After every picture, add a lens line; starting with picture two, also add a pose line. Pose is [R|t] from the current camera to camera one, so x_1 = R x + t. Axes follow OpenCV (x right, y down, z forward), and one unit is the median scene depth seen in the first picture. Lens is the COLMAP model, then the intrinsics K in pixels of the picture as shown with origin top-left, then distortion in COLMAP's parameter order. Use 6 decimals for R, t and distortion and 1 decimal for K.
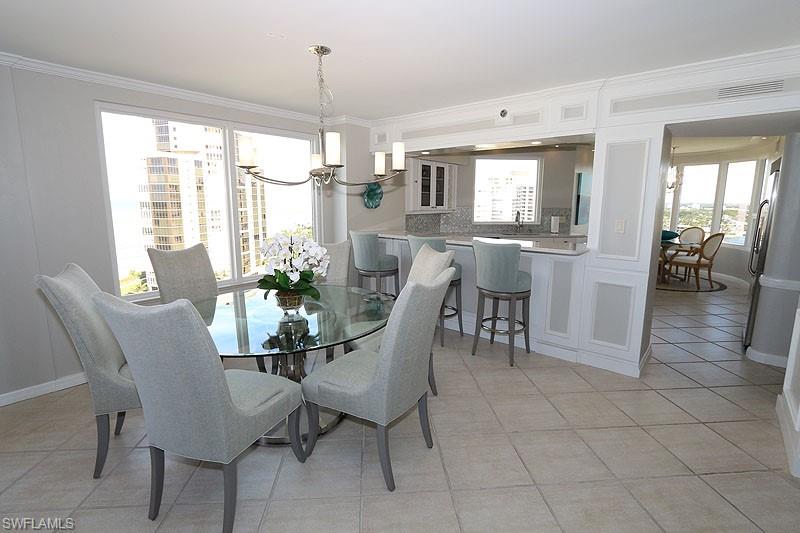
lens RADIAL K [[379.5, 0, 395.0], [0, 379.5, 263.2], [0, 0, 1]] dist [-0.003090, 0.000806]
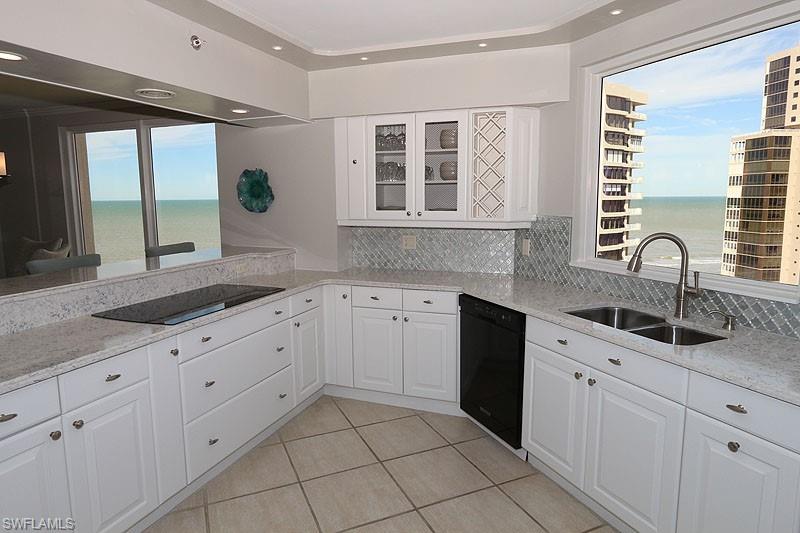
lens RADIAL K [[473.9, 0, 397.7], [0, 473.9, 270.7], [0, 0, 1]] dist [0.000759, -0.000491]
pose [[0.334594, 0.140207, -0.931874, 0.546397], [-0.147707, 0.984450, 0.095083, -0.112231], [0.930715, 0.105830, 0.350100, 0.678519]]
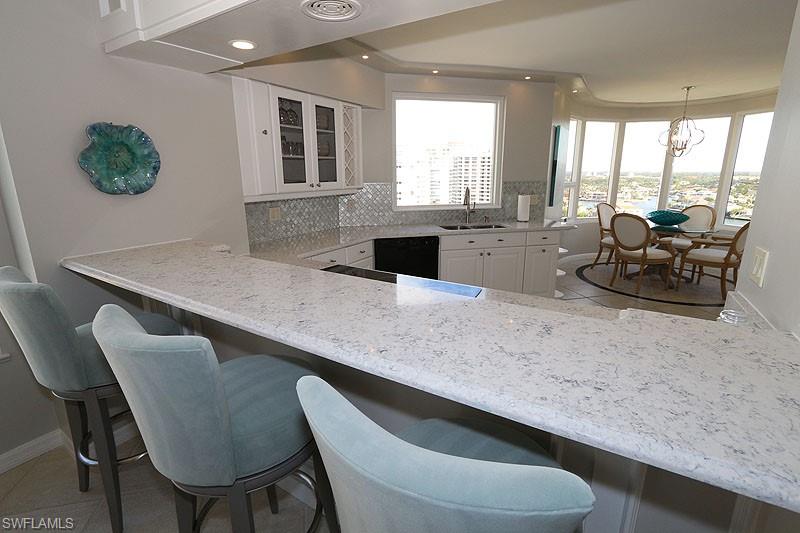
lens RADIAL K [[379.5, 0, 394.3], [0, 379.5, 259.1], [0, 0, 1]] dist [-0.003090, 0.000806]
pose [[0.987961, -0.044910, 0.148040, 0.110624], [0.035585, 0.997247, 0.065053, -0.065442], [-0.150554, -0.059002, 0.986840, 0.399900]]
